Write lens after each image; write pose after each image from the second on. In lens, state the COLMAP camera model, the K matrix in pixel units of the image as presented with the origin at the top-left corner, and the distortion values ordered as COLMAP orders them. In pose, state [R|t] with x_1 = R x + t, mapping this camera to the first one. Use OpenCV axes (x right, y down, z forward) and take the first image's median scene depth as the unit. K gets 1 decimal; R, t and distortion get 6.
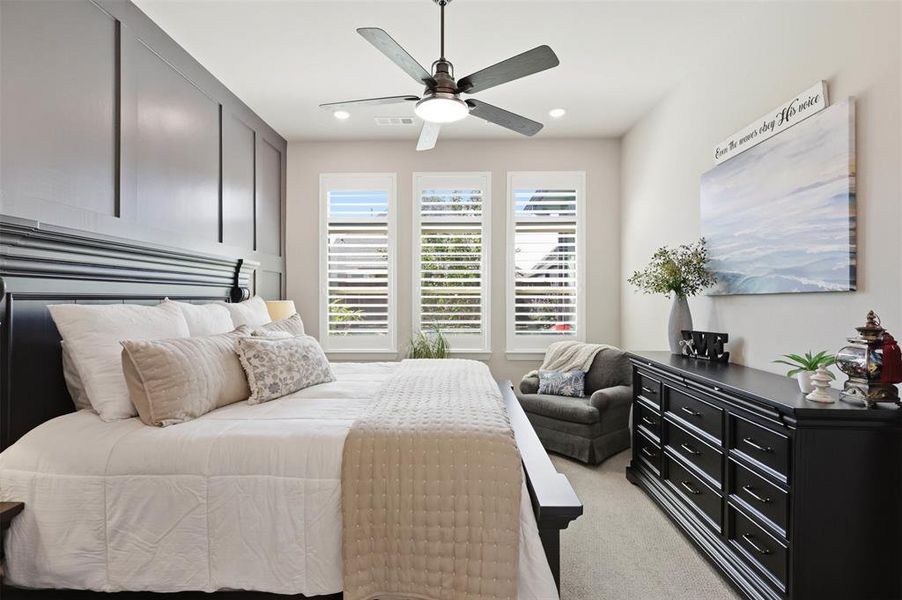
lens RADIAL K [[415.7, 0, 448.6], [0, 415.7, 302.0], [0, 0, 1]] dist [0.015626, -0.000869]
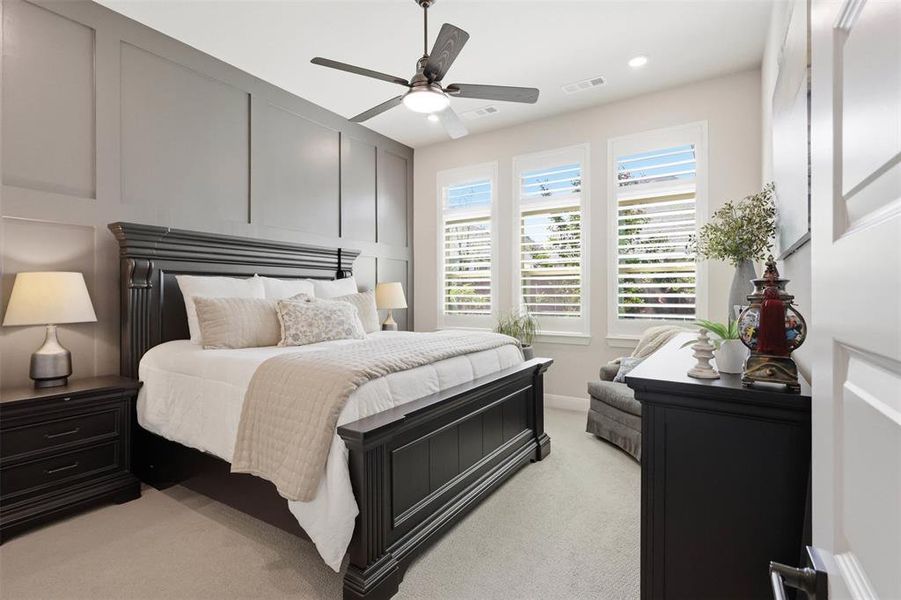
lens RADIAL K [[415.2, 0, 442.0], [0, 415.2, 296.6], [0, 0, 1]] dist [0.015626, -0.000869]
pose [[0.860031, 0.003037, -0.510233, 0.594044], [-0.001566, 0.999993, 0.003312, 0.058872], [0.510240, -0.002049, 0.860030, 0.062449]]
